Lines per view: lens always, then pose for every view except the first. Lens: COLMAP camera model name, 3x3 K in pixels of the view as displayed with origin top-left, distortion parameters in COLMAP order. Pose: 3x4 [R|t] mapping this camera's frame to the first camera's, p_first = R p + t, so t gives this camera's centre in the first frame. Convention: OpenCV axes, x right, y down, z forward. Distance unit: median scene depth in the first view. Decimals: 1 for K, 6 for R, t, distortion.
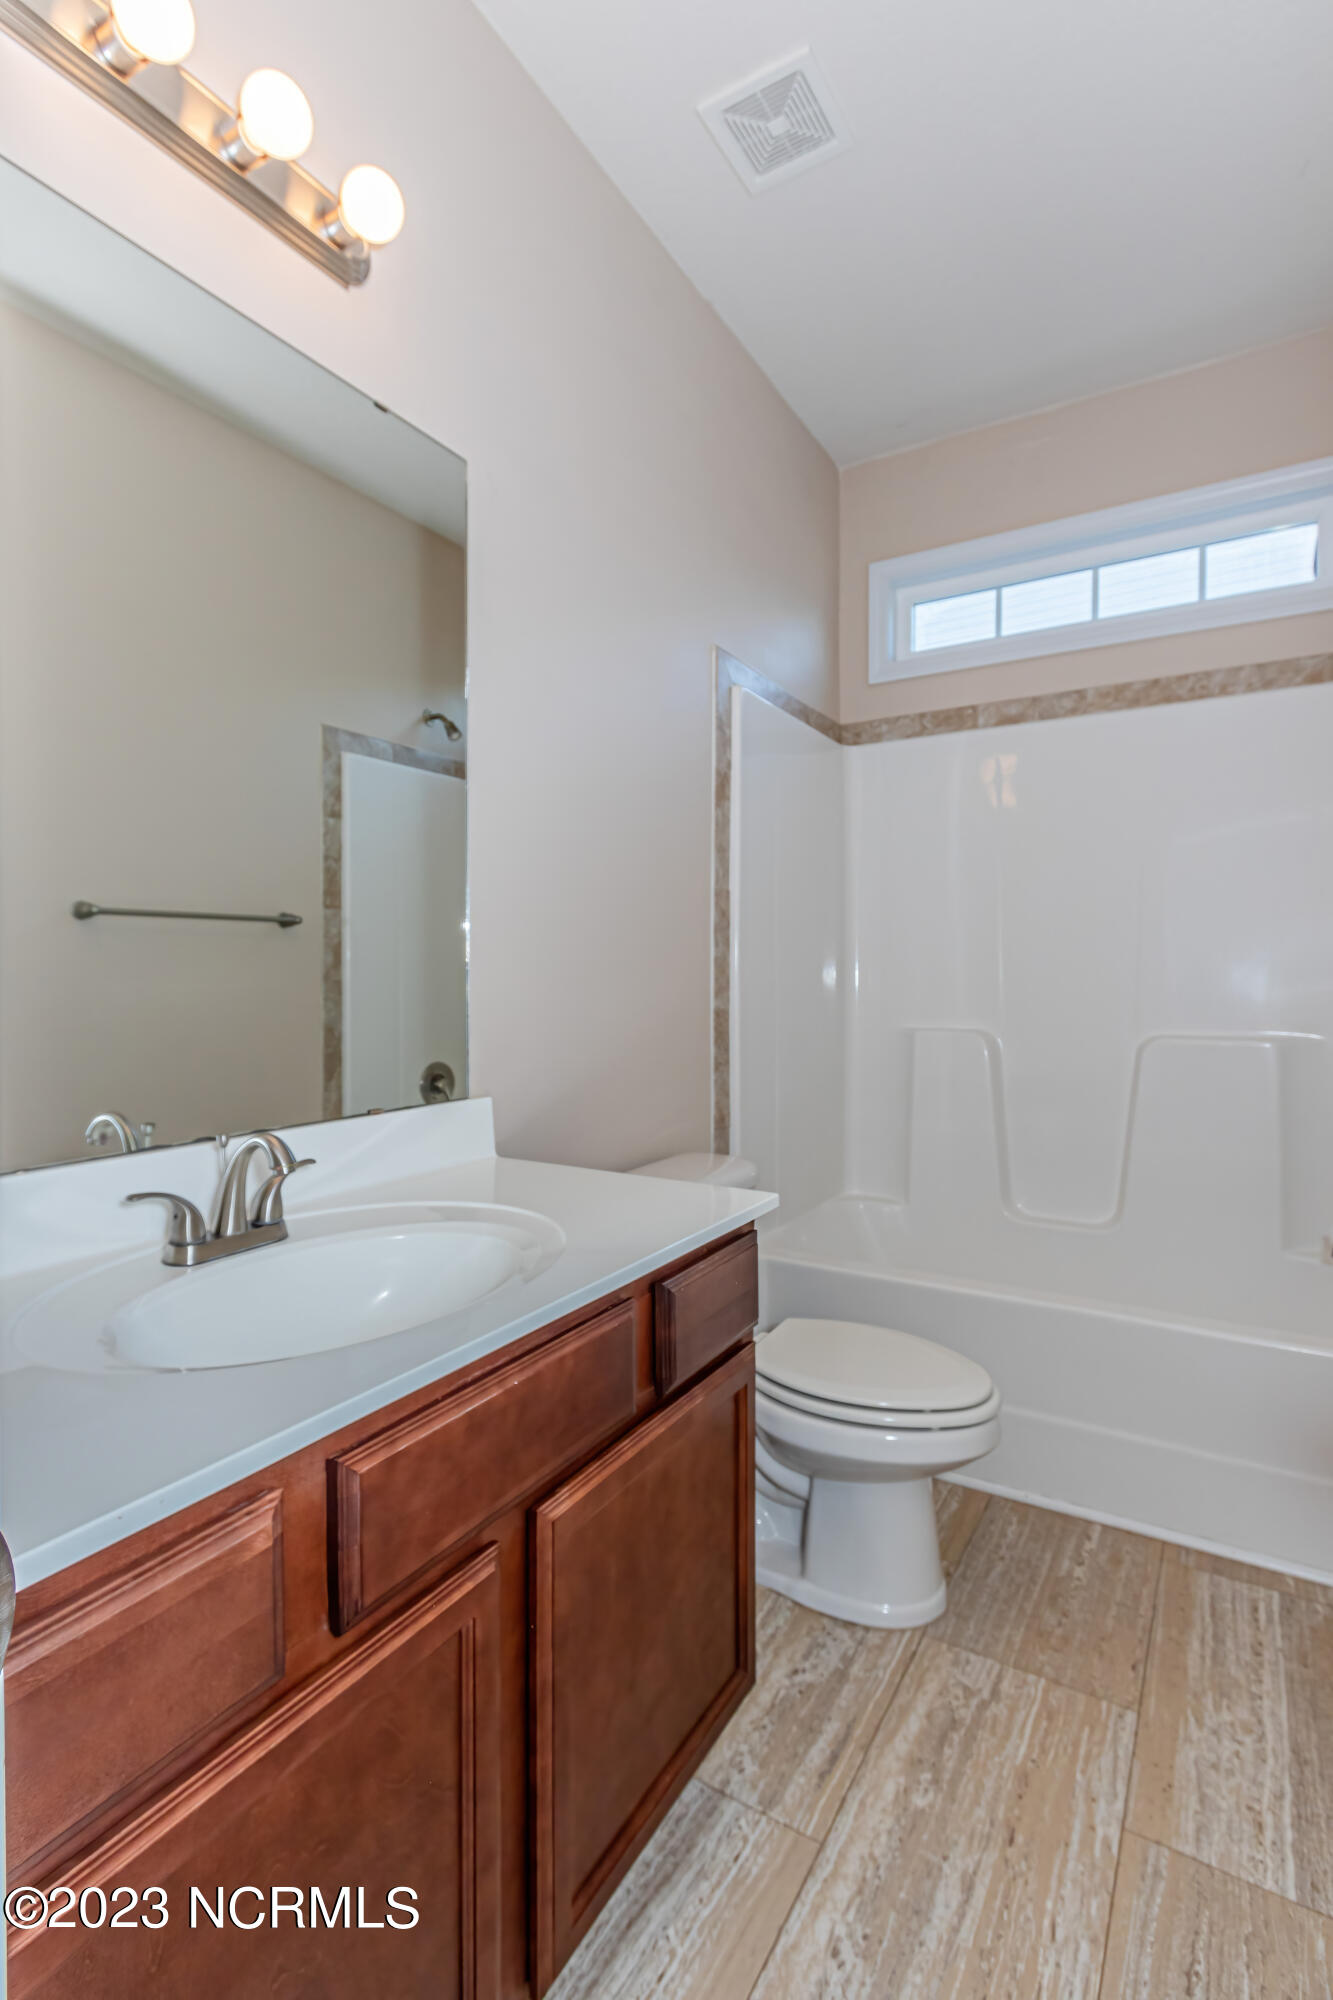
lens RADIAL K [[952.3, 0, 656.0], [0, 952.3, 1005.2], [0, 0, 1]] dist [0.006081, -0.001270]
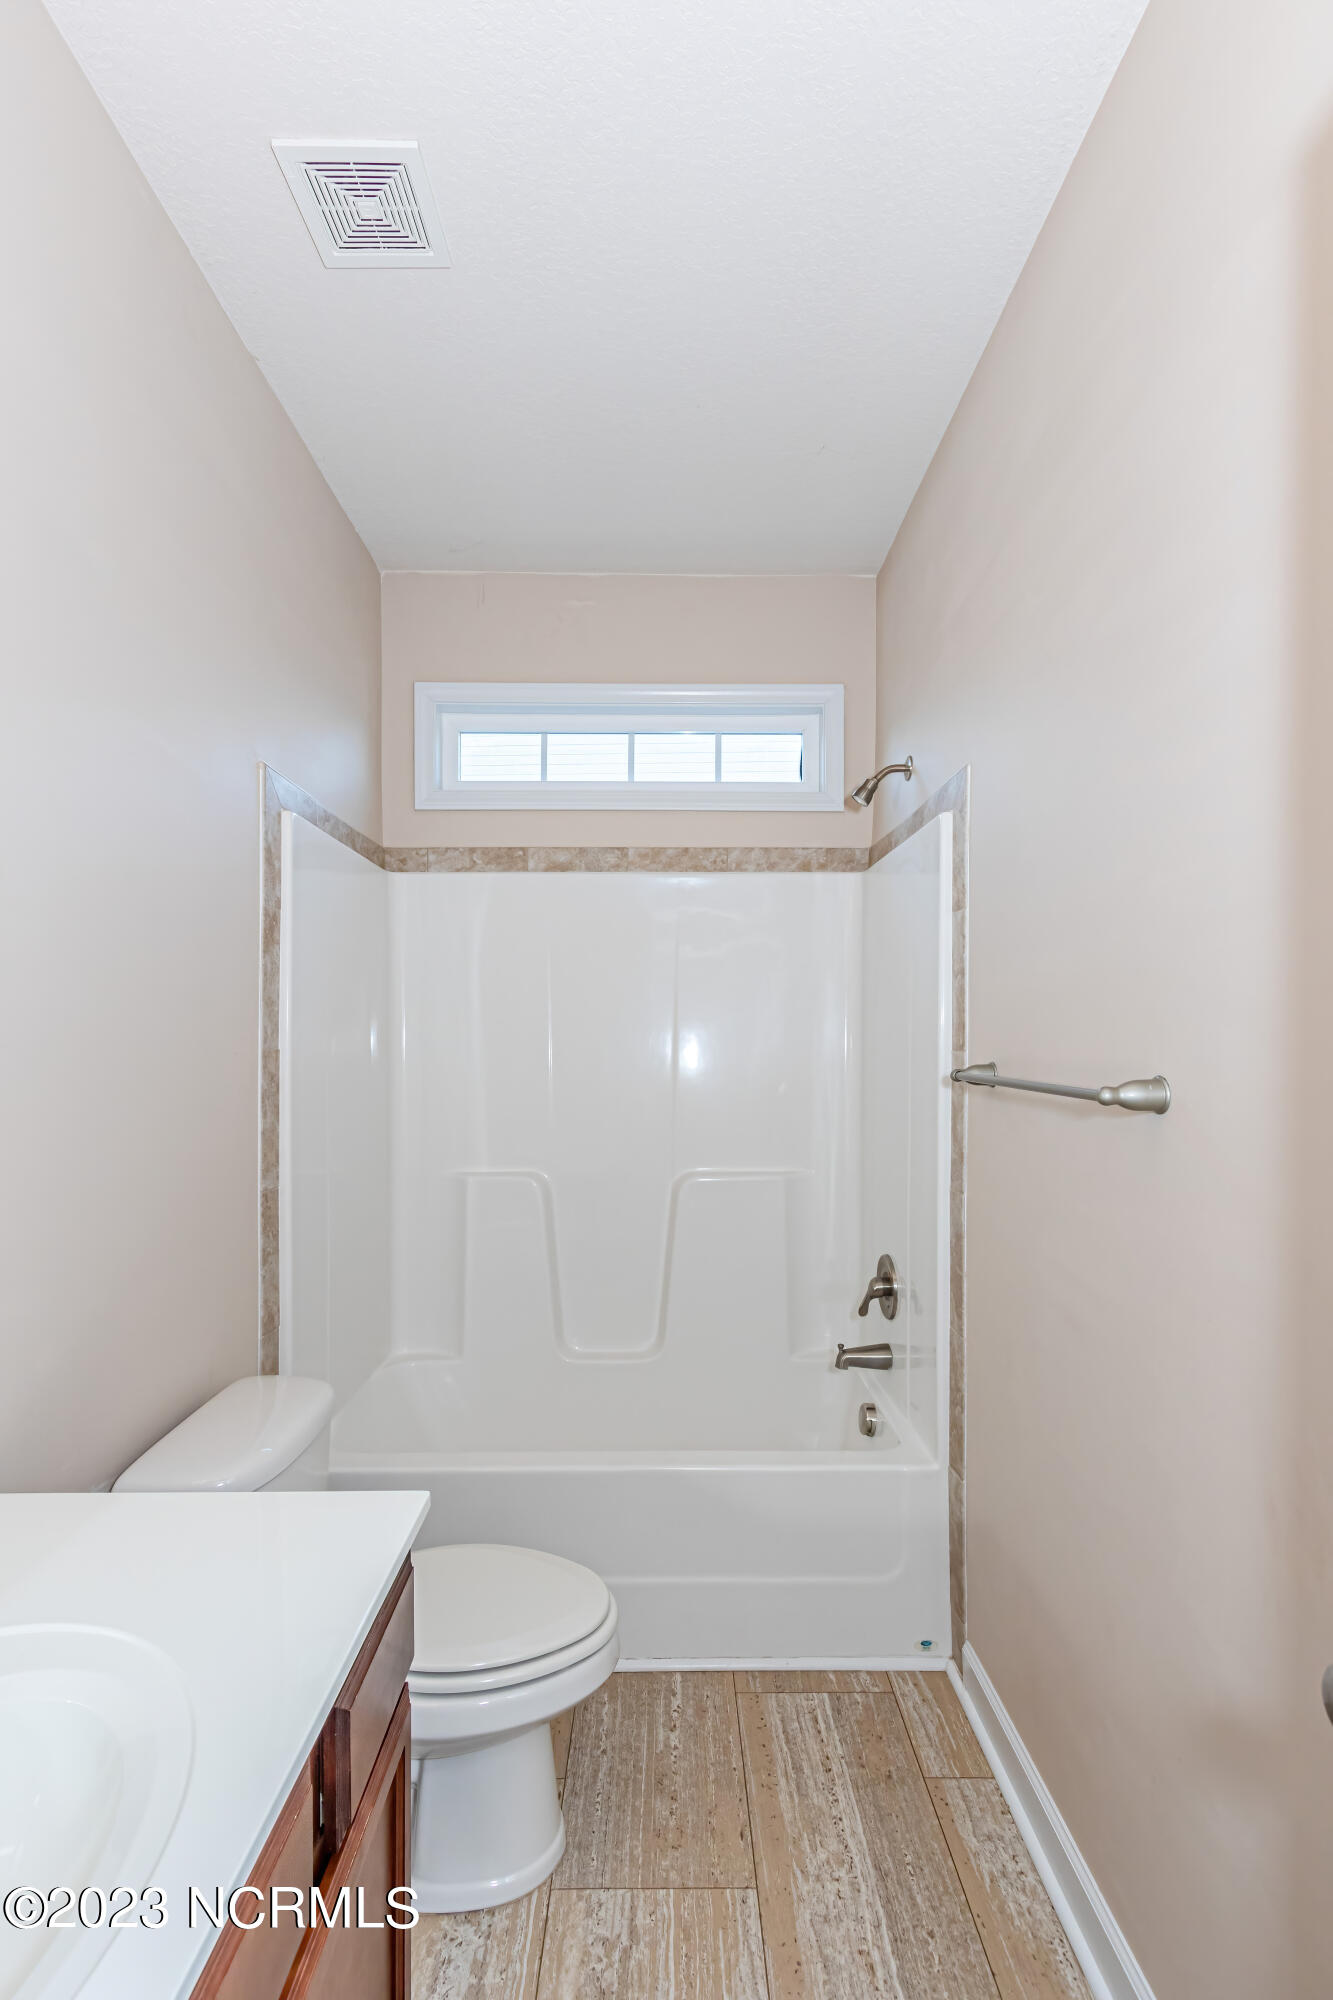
lens RADIAL K [[952.3, 0, 668.3], [0, 952.3, 1056.5], [0, 0, 1]] dist [0.006081, -0.001270]
pose [[0.848719, -0.007557, 0.528790, -0.093796], [0.014907, 0.999842, -0.009638, -0.122048], [-0.528633, 0.016062, 0.848698, 0.117470]]
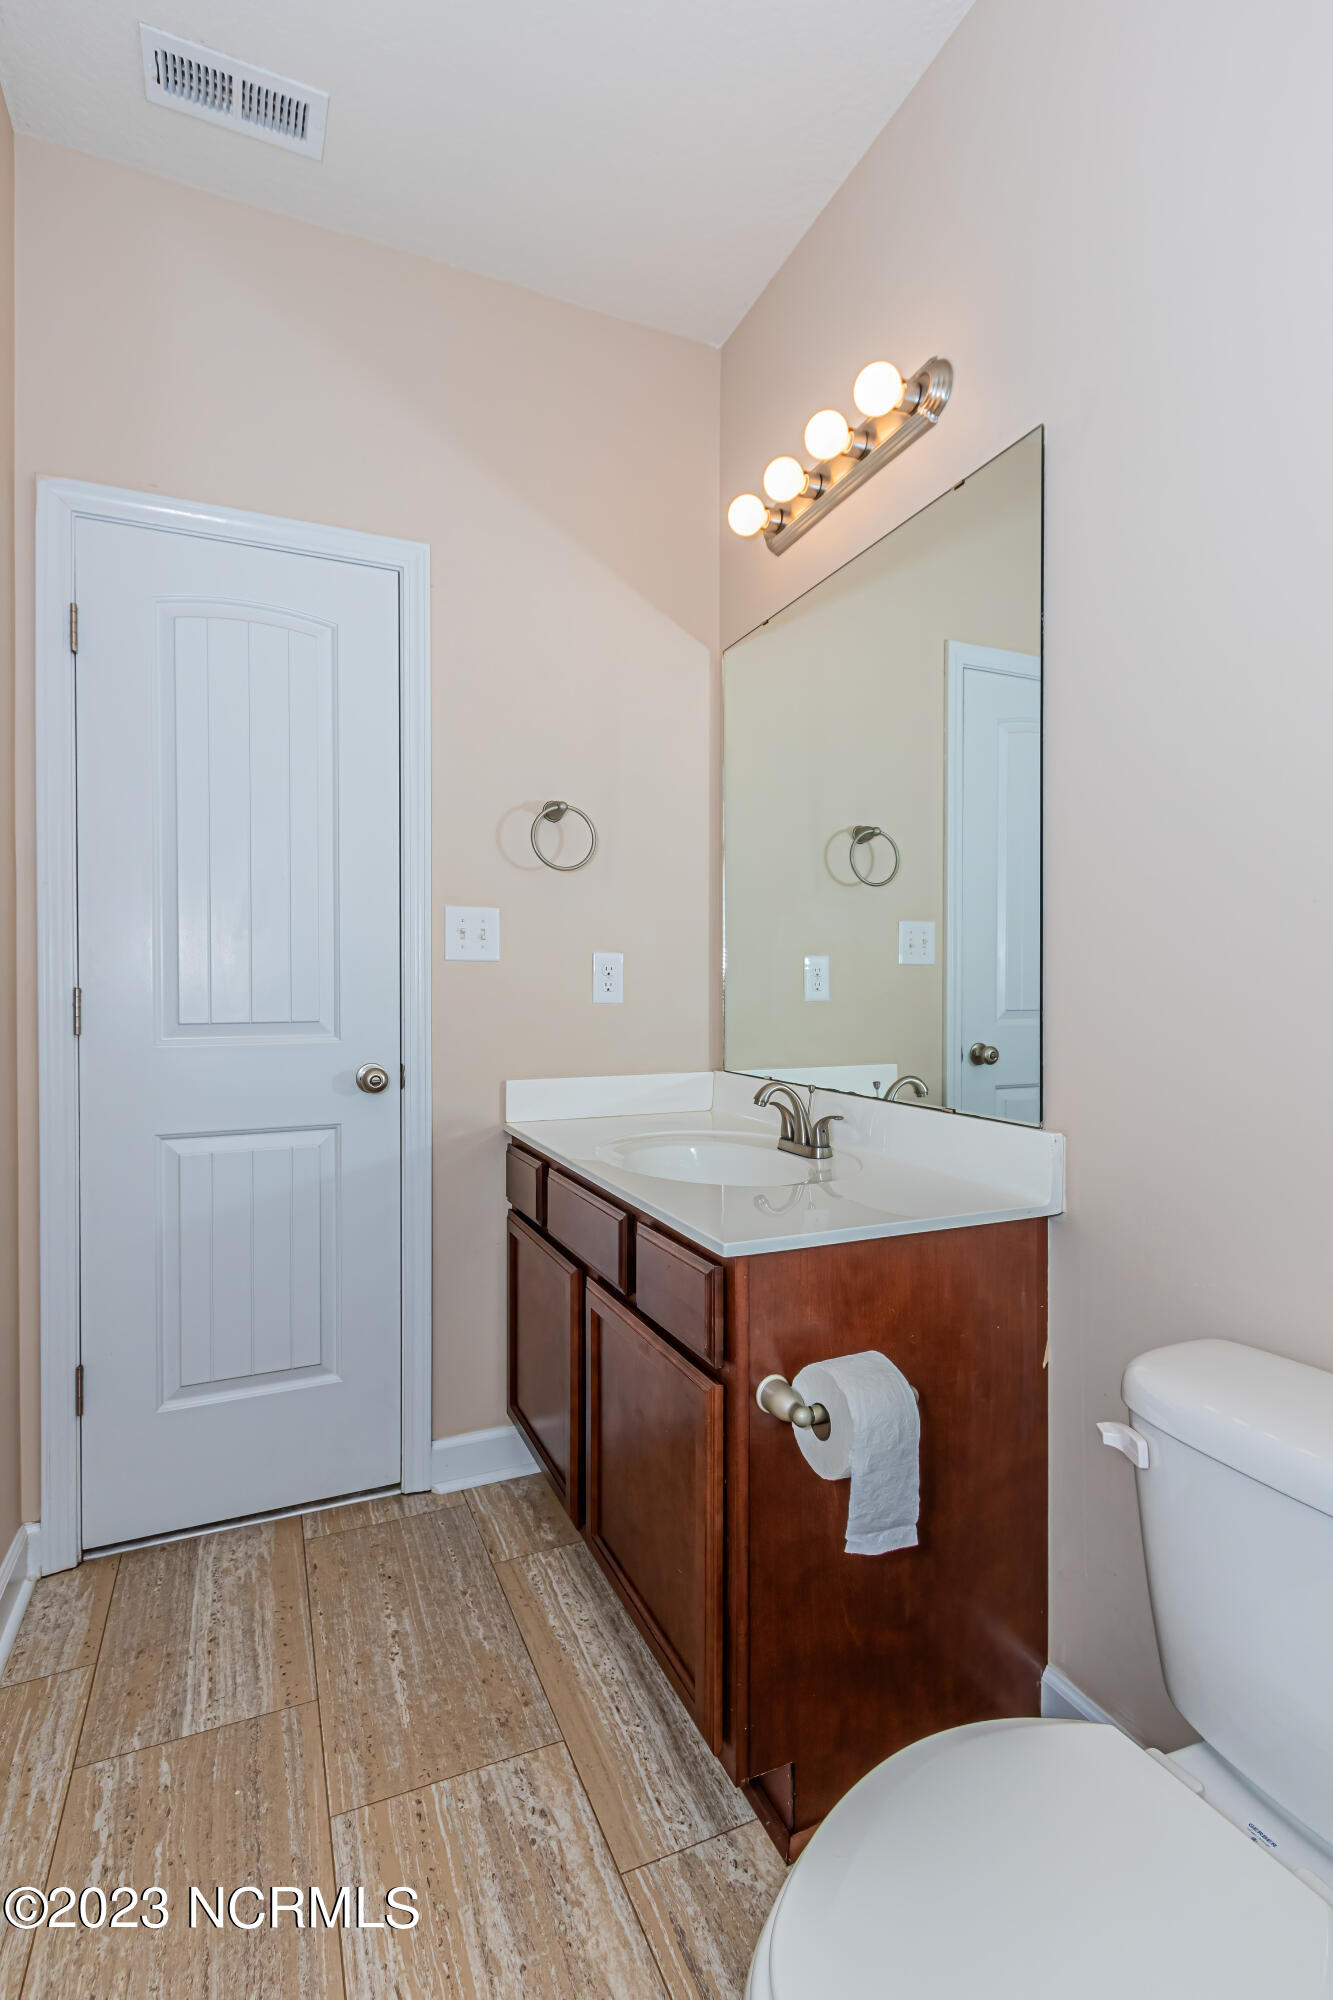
lens RADIAL K [[952.3, 0, 679.1], [0, 952.3, 939.2], [0, 0, 1]] dist [0.006081, -0.001270]
pose [[-0.562051, -0.037117, -0.826269, 1.028281], [-0.028512, 0.999268, -0.025494, -0.053414], [0.826611, 0.009230, -0.562698, 1.667235]]
